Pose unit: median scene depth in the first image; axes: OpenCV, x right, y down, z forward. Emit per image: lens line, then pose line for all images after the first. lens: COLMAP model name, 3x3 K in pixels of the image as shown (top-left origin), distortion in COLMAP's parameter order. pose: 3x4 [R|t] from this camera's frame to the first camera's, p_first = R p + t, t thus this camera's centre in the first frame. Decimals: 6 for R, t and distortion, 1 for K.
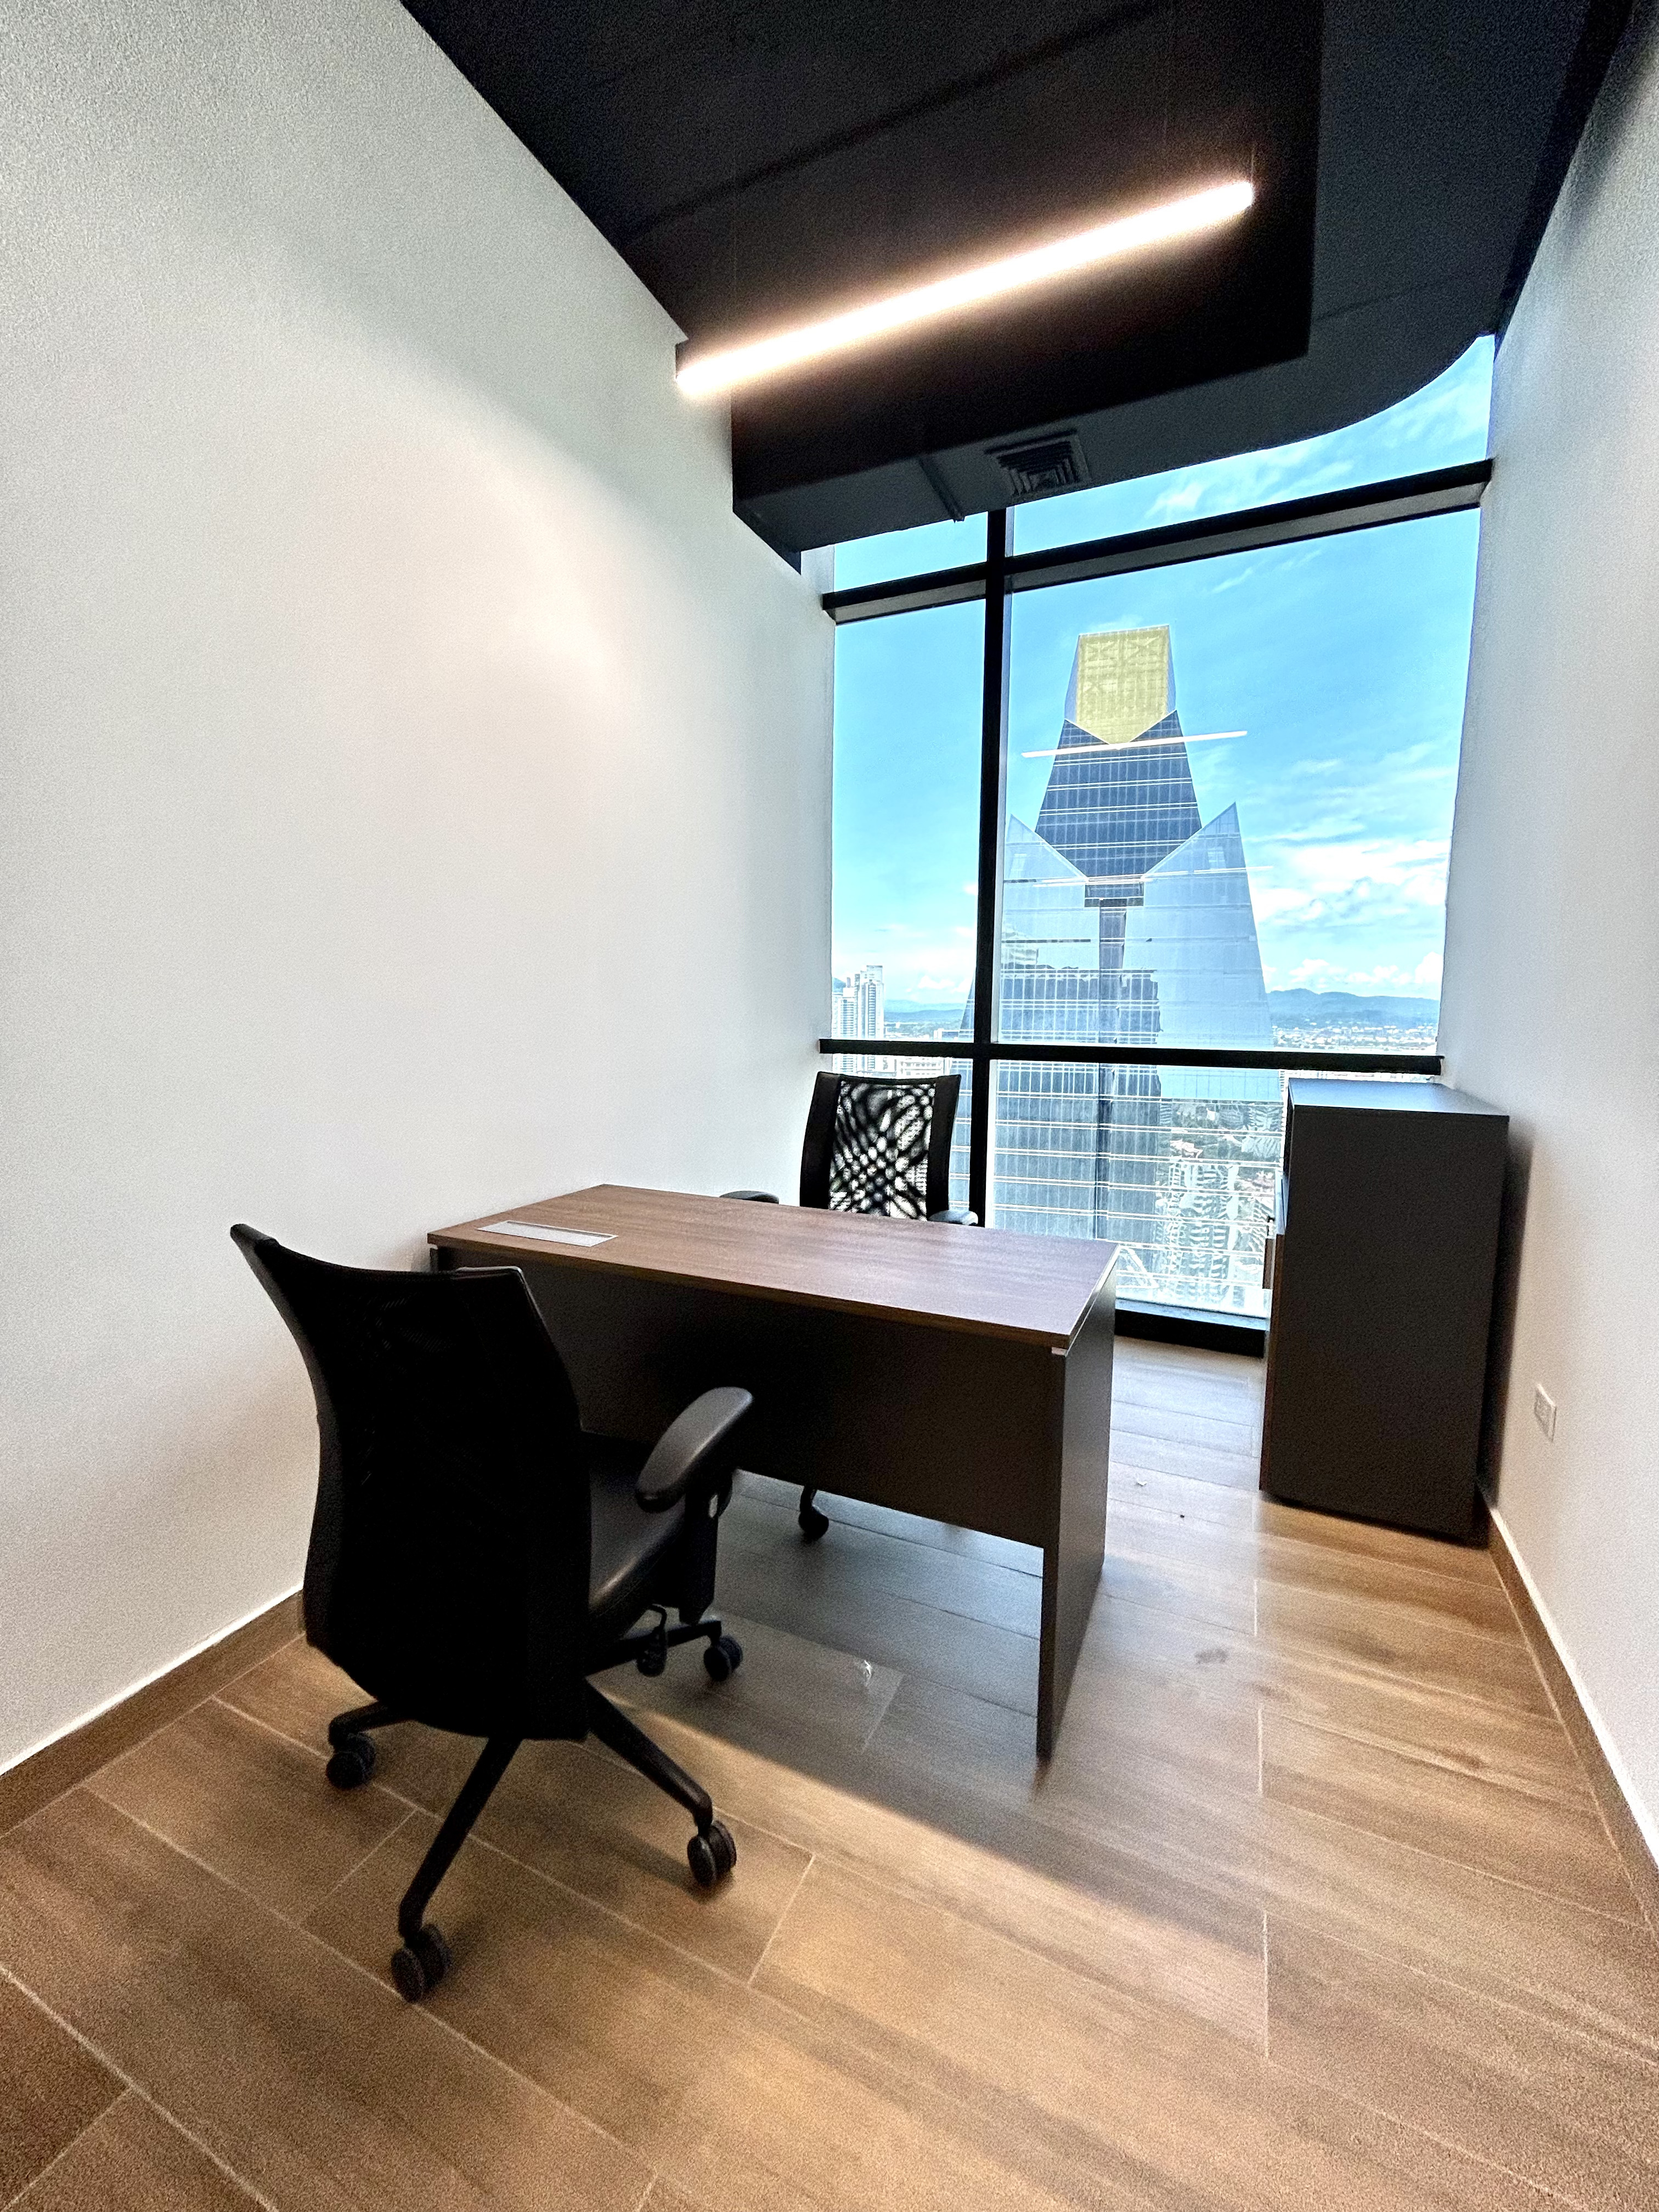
lens RADIAL K [[891.5, 0, 827.9], [0, 891.5, 1098.9], [0, 0, 1]] dist [0.002522, -0.000004]
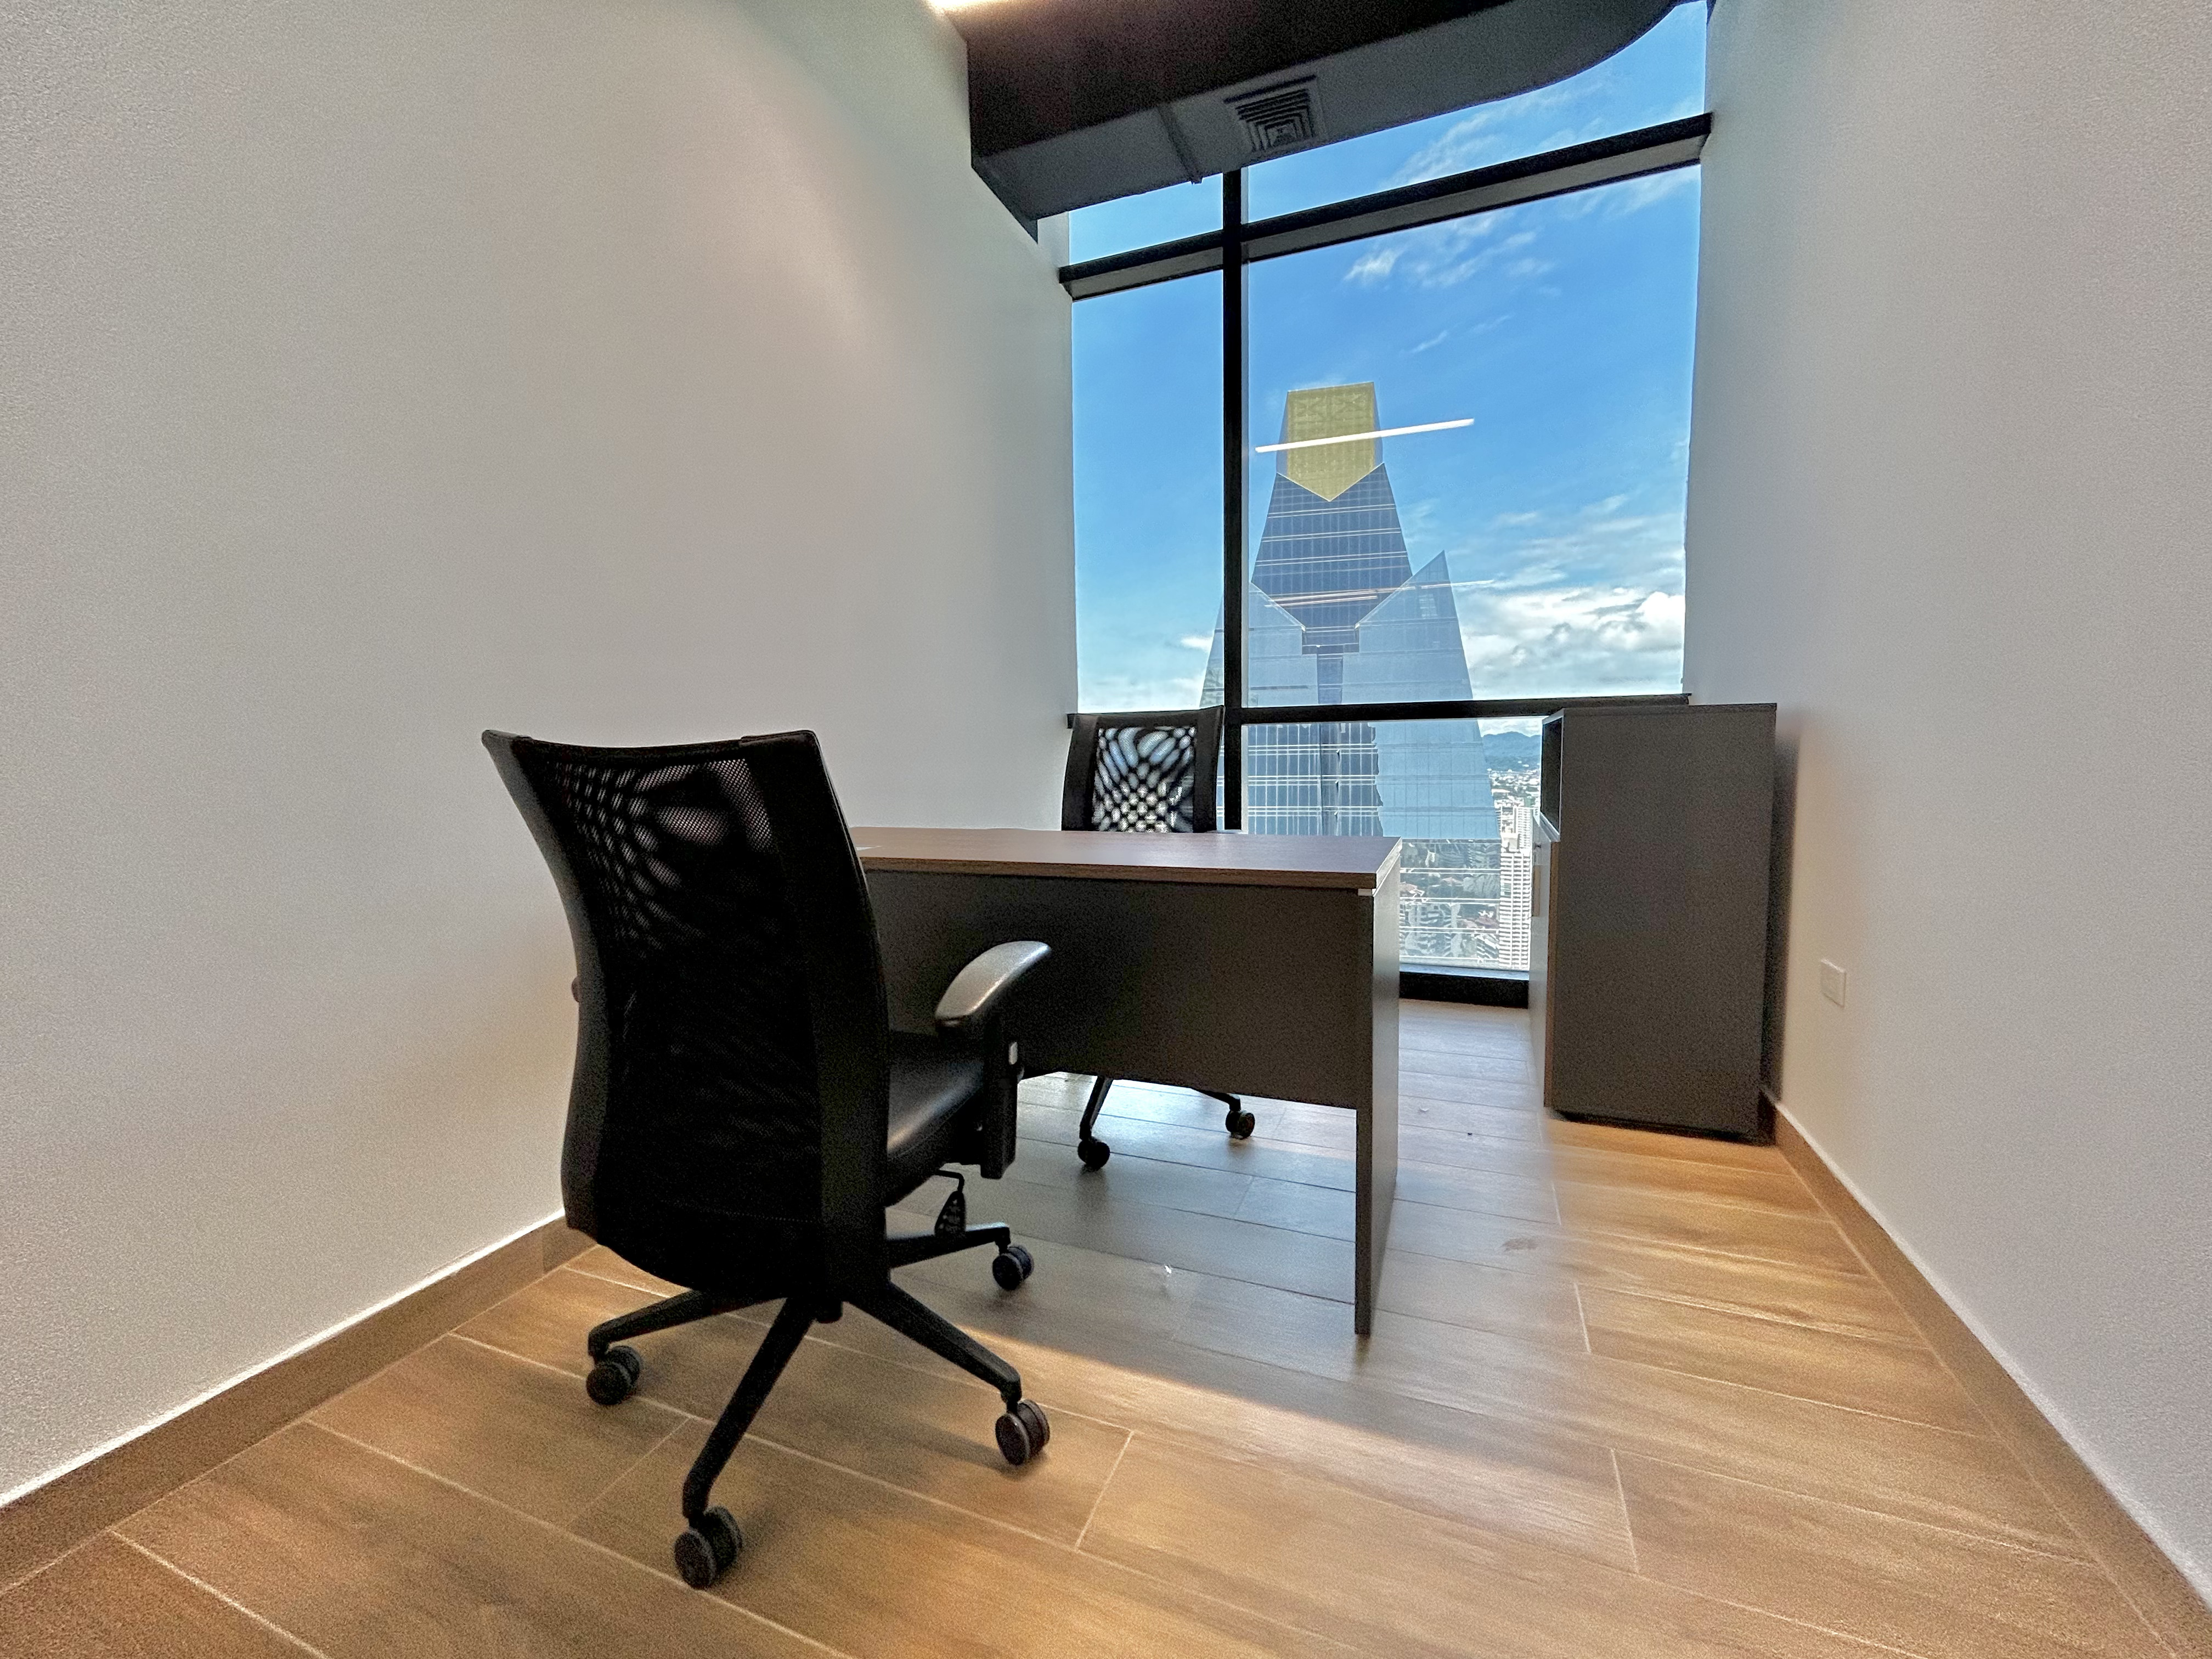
lens RADIAL K [[891.5, 0, 1098.8], [0, 891.5, 825.5], [0, 0, 1]] dist [0.002522, -0.000004]
pose [[0.998351, -0.027250, 0.050523, -0.060943], [0.028758, 0.999155, -0.029354, 0.187882], [-0.049680, 0.030759, 0.998291, 0.045651]]
